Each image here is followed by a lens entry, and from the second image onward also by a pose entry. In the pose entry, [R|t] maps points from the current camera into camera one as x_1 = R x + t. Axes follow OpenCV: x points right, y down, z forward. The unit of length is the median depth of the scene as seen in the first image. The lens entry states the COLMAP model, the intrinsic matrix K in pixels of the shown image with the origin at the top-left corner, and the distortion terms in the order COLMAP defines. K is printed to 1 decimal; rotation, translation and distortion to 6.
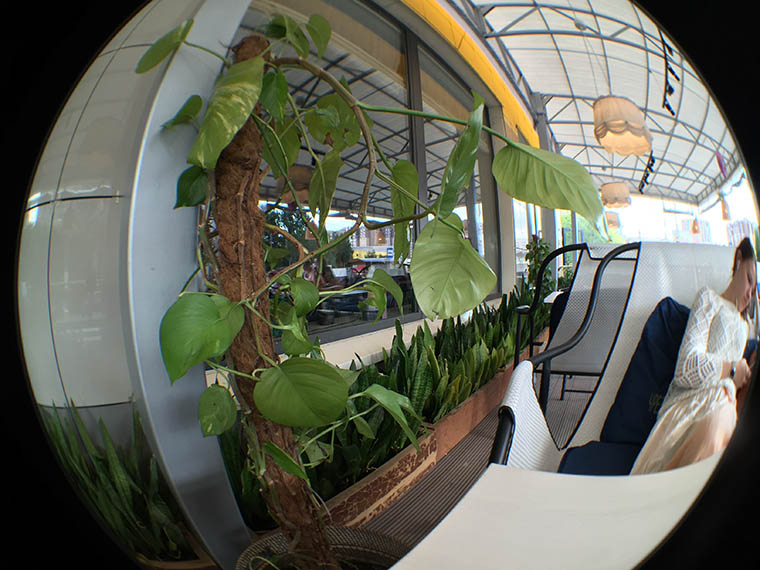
lens RADIAL K [[640.2, 0, 380.0], [0, 640.2, 285.0], [0, 0, 1]] dist [0.000055, -0.000196]
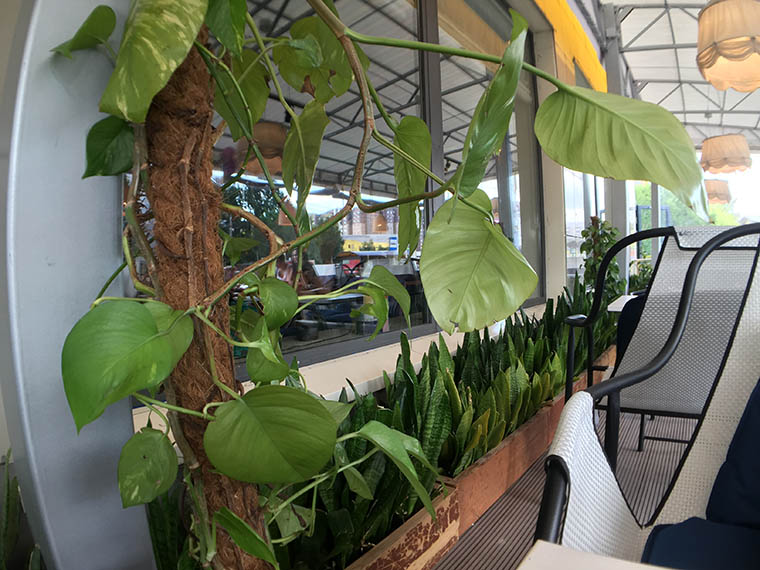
lens RADIAL K [[640.2, 0, 380.0], [0, 640.2, 285.0], [0, 0, 1]] dist [0.000055, -0.000196]
pose [[0.999994, -0.002236, -0.002457, 0.002324], [0.002232, 0.999996, -0.001461, -0.001036], [0.002461, 0.001456, 0.999996, 0.281627]]
